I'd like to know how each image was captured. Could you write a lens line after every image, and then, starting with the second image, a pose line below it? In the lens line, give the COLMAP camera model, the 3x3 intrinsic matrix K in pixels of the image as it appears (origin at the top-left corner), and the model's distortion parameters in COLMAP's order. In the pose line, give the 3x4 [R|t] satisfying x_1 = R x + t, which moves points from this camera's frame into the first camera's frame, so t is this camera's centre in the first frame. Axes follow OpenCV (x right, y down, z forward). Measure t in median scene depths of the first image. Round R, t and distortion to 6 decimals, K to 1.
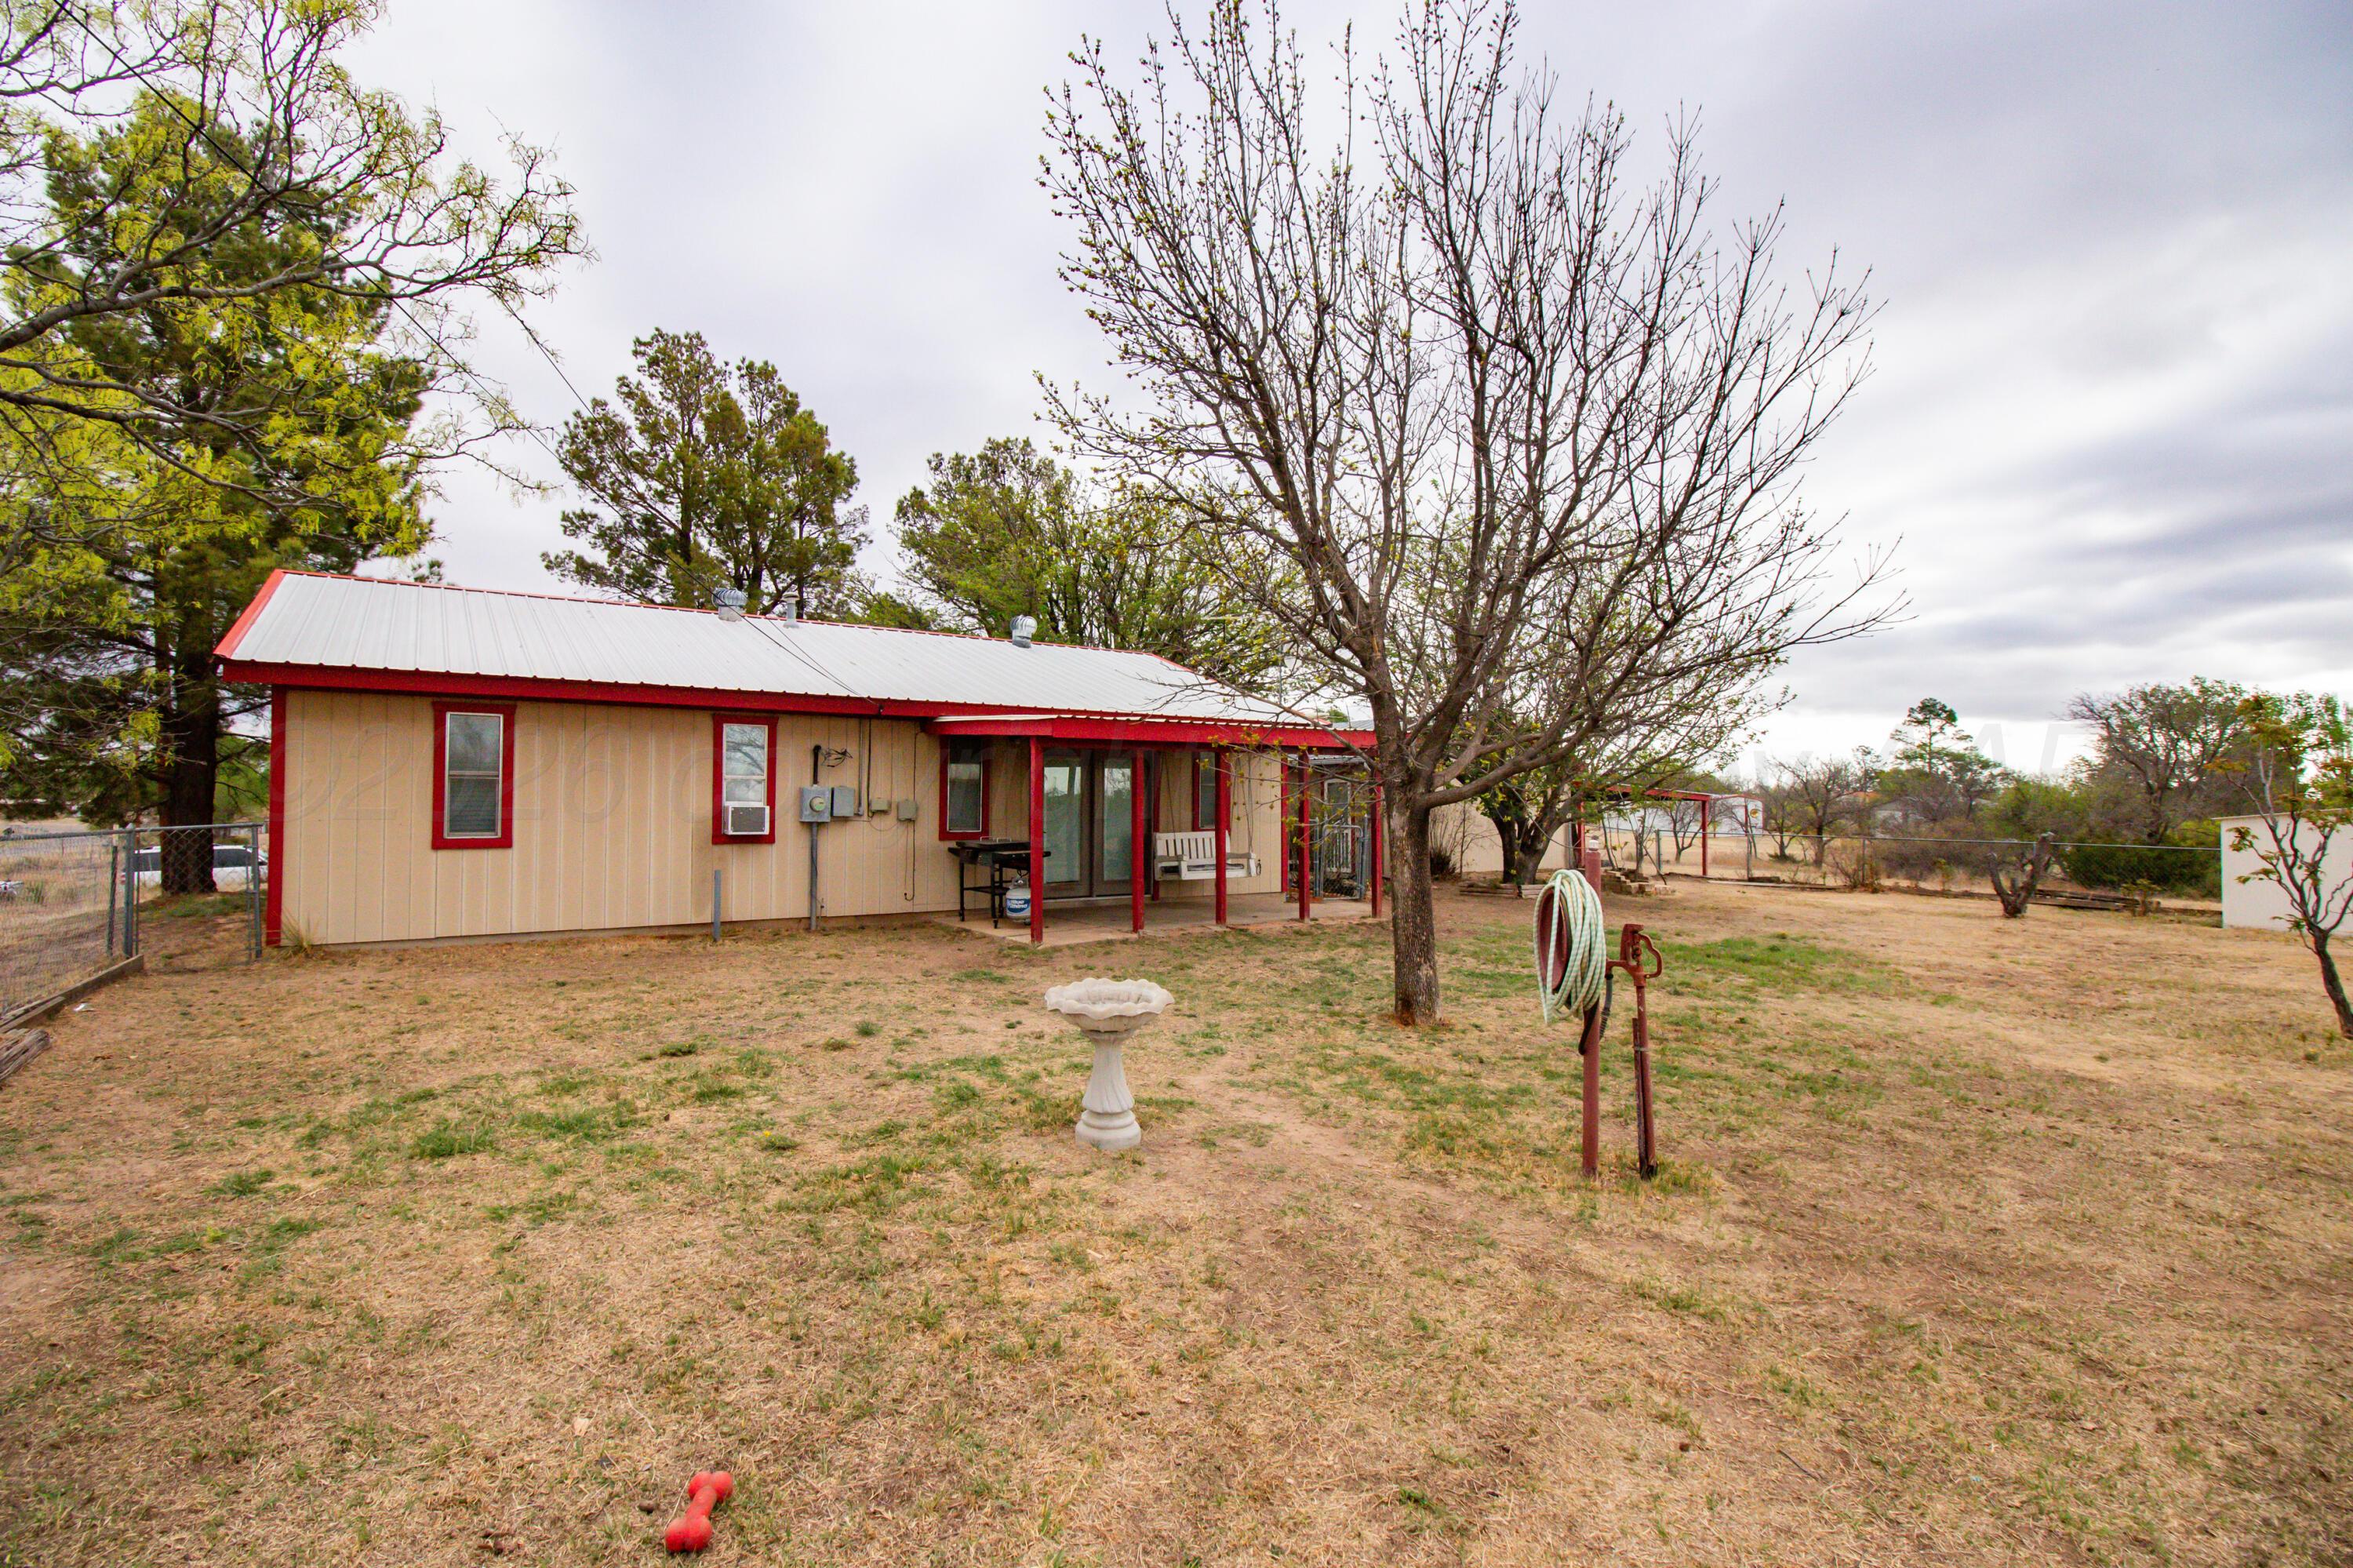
lens RADIAL K [[1117.7, 0, 1177.0], [0, 1117.7, 781.4], [0, 0, 1]] dist [-0.004752, -0.000236]
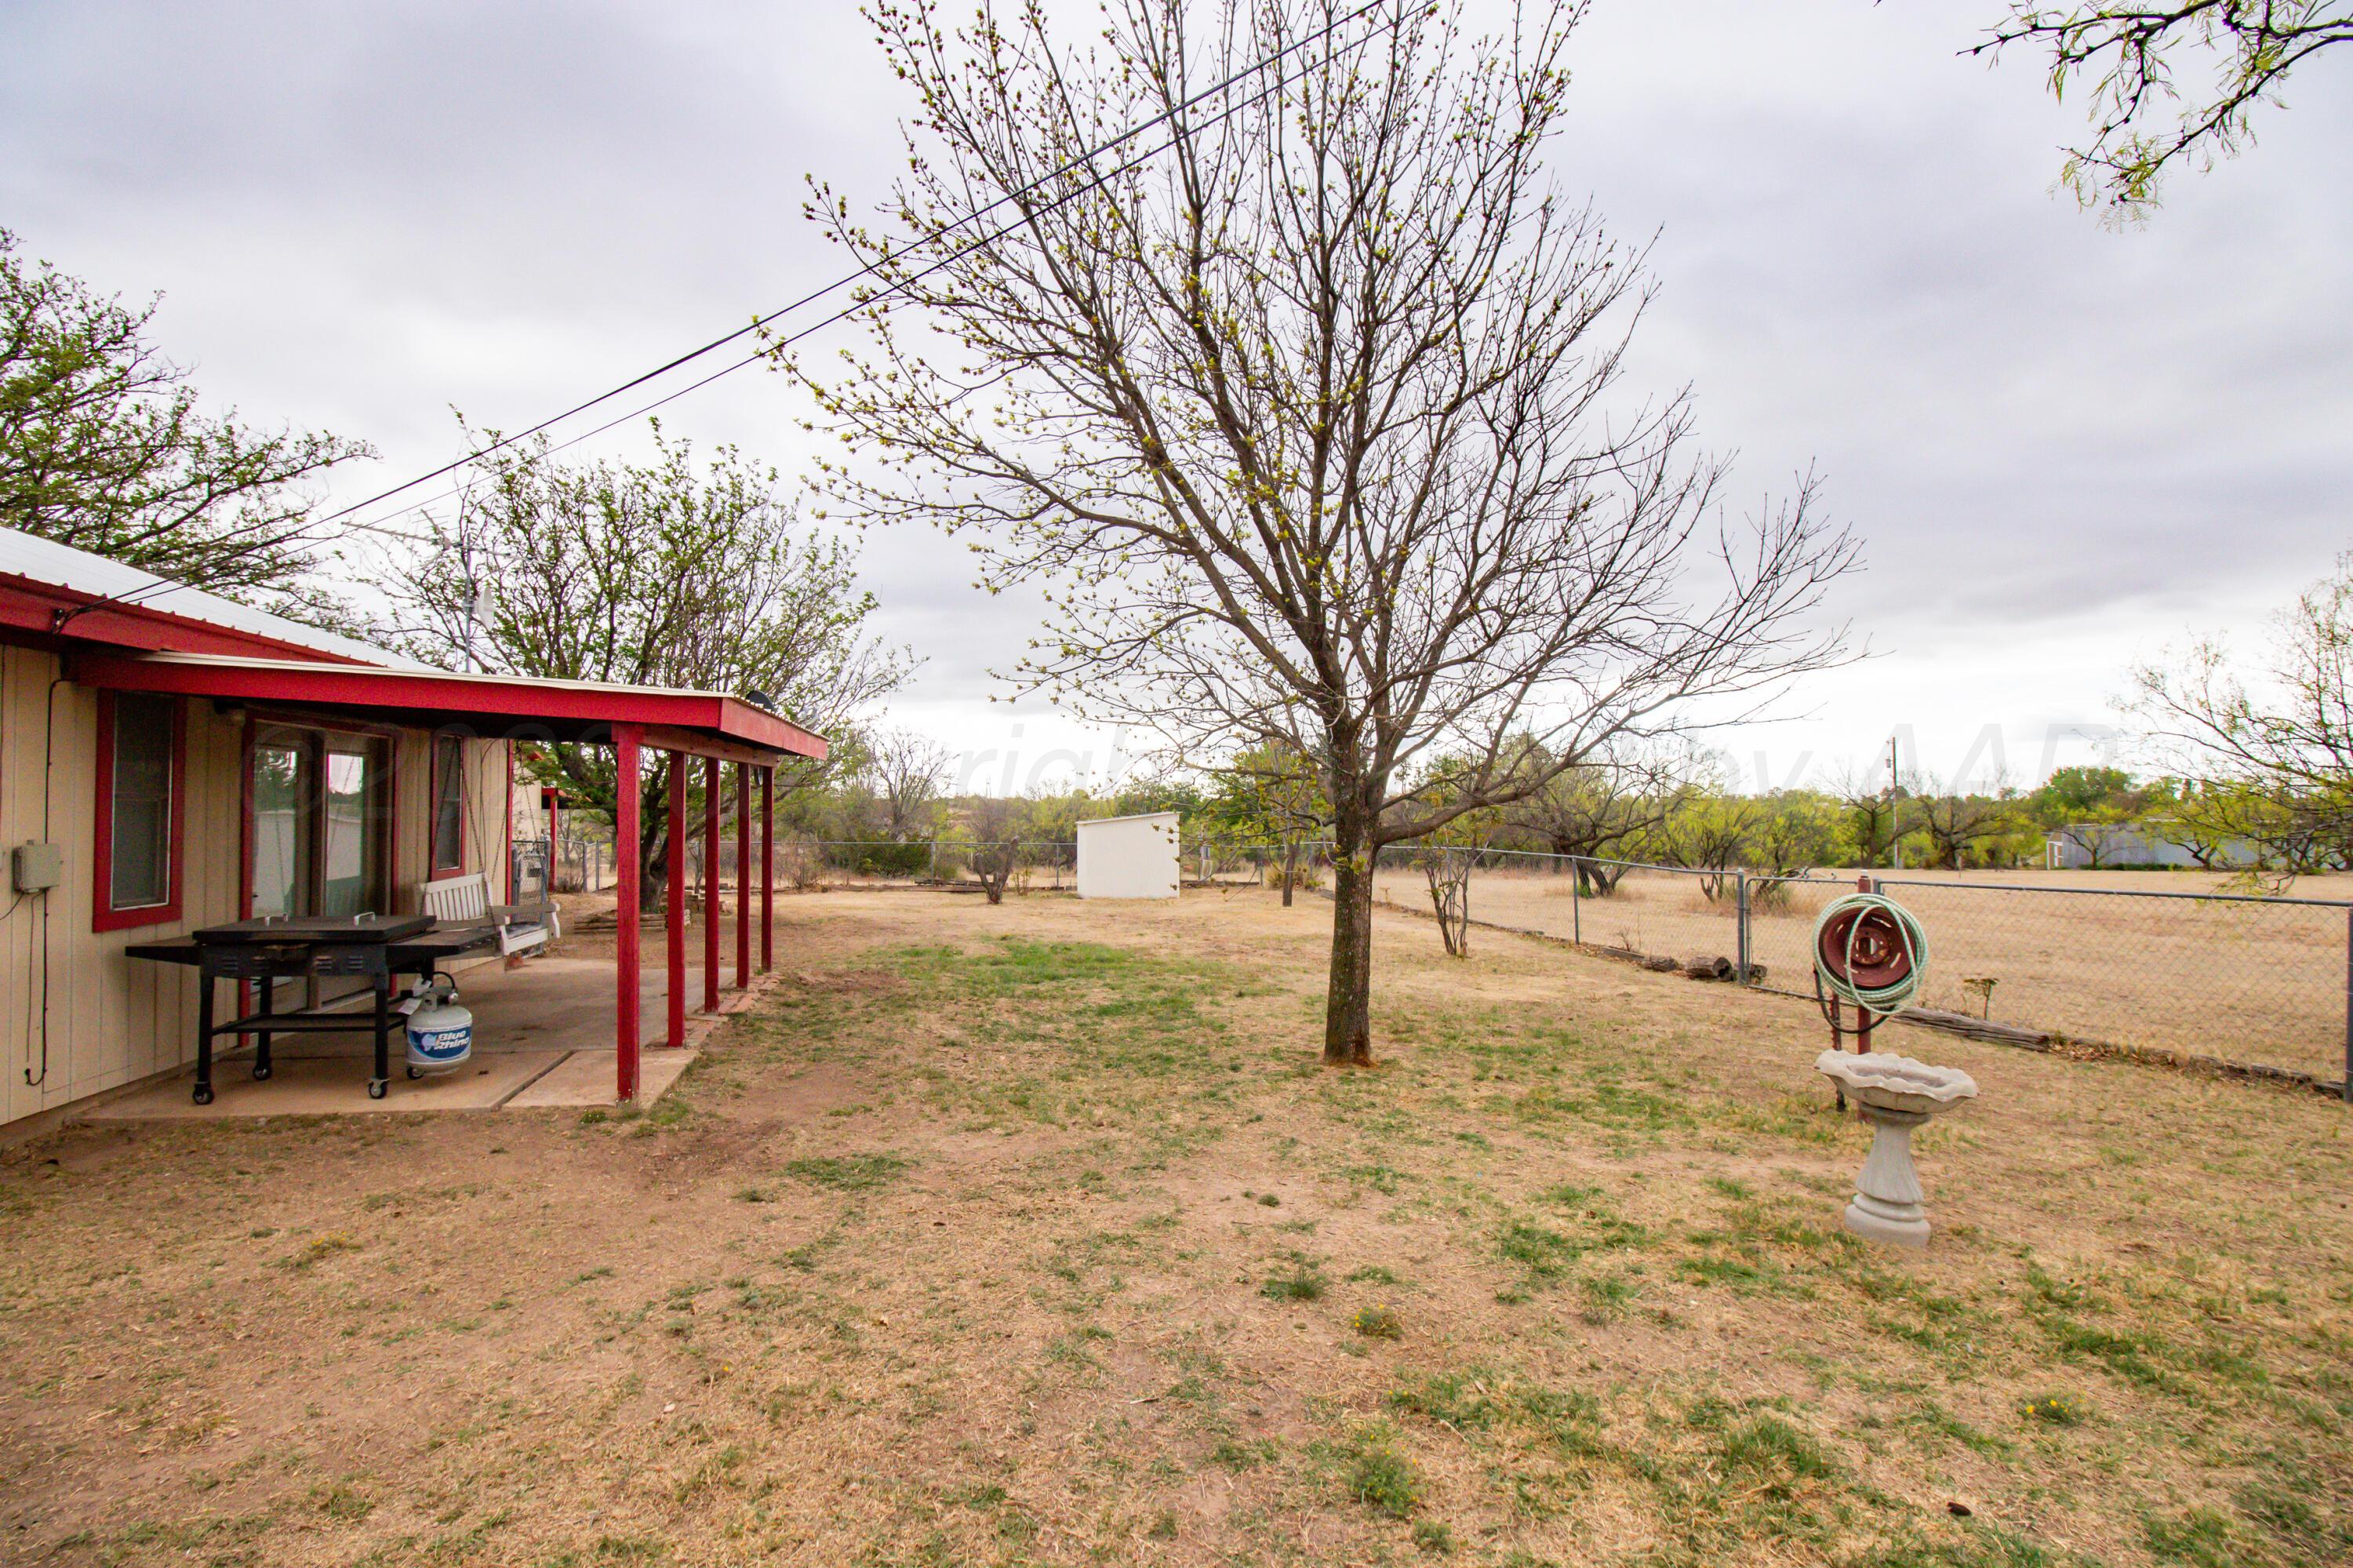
lens RADIAL K [[1117.7, 0, 1176.8], [0, 1117.7, 788.8], [0, 0, 1]] dist [-0.004752, -0.000236]
pose [[0.424703, 0.008022, 0.905297, -0.431799], [-0.014497, 0.999893, -0.002059, -0.007490], [-0.905217, -0.012249, 0.424773, 0.448234]]
